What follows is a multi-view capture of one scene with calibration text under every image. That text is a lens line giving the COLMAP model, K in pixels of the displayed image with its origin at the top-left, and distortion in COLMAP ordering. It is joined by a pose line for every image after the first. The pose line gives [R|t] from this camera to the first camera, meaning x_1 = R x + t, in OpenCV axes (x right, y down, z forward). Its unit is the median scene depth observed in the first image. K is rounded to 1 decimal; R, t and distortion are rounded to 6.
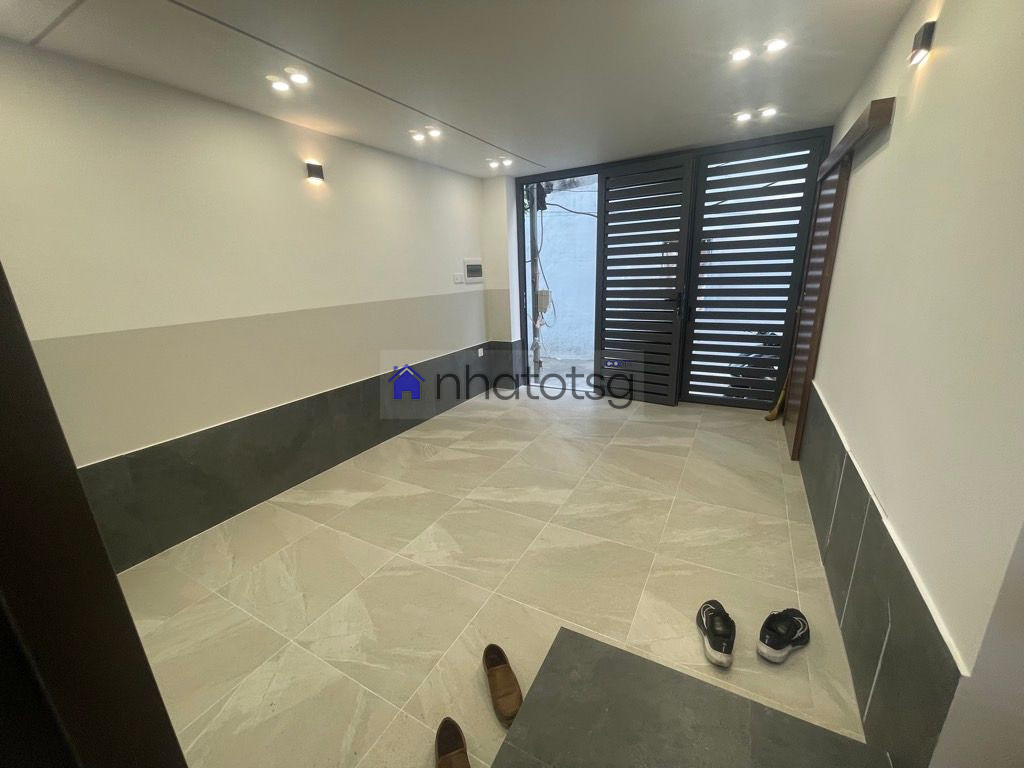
lens RADIAL K [[411.3, 0, 511.8], [0, 411.3, 386.3], [0, 0, 1]] dist [0.000420, 0.000020]
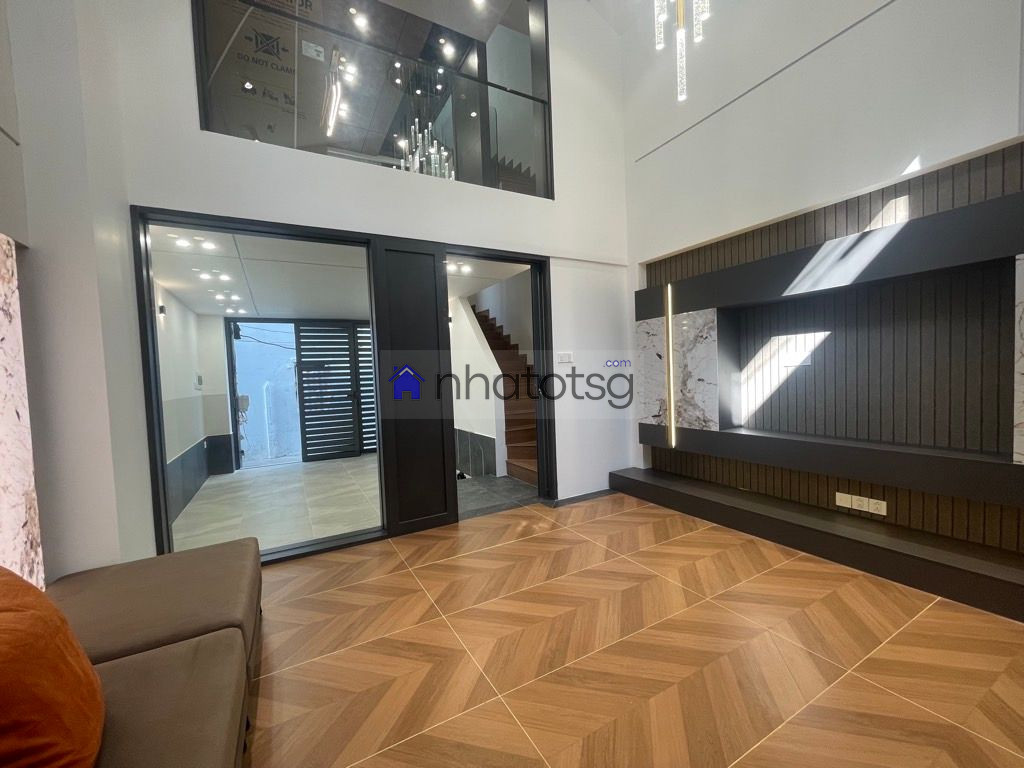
lens RADIAL K [[411.3, 0, 511.4], [0, 411.3, 389.4], [0, 0, 1]] dist [0.000420, 0.000020]
pose [[0.531022, -0.010188, 0.847297, -0.648586], [0.250898, 0.956980, -0.145737, 0.171083], [-0.809362, 0.289974, 0.510733, -0.415773]]
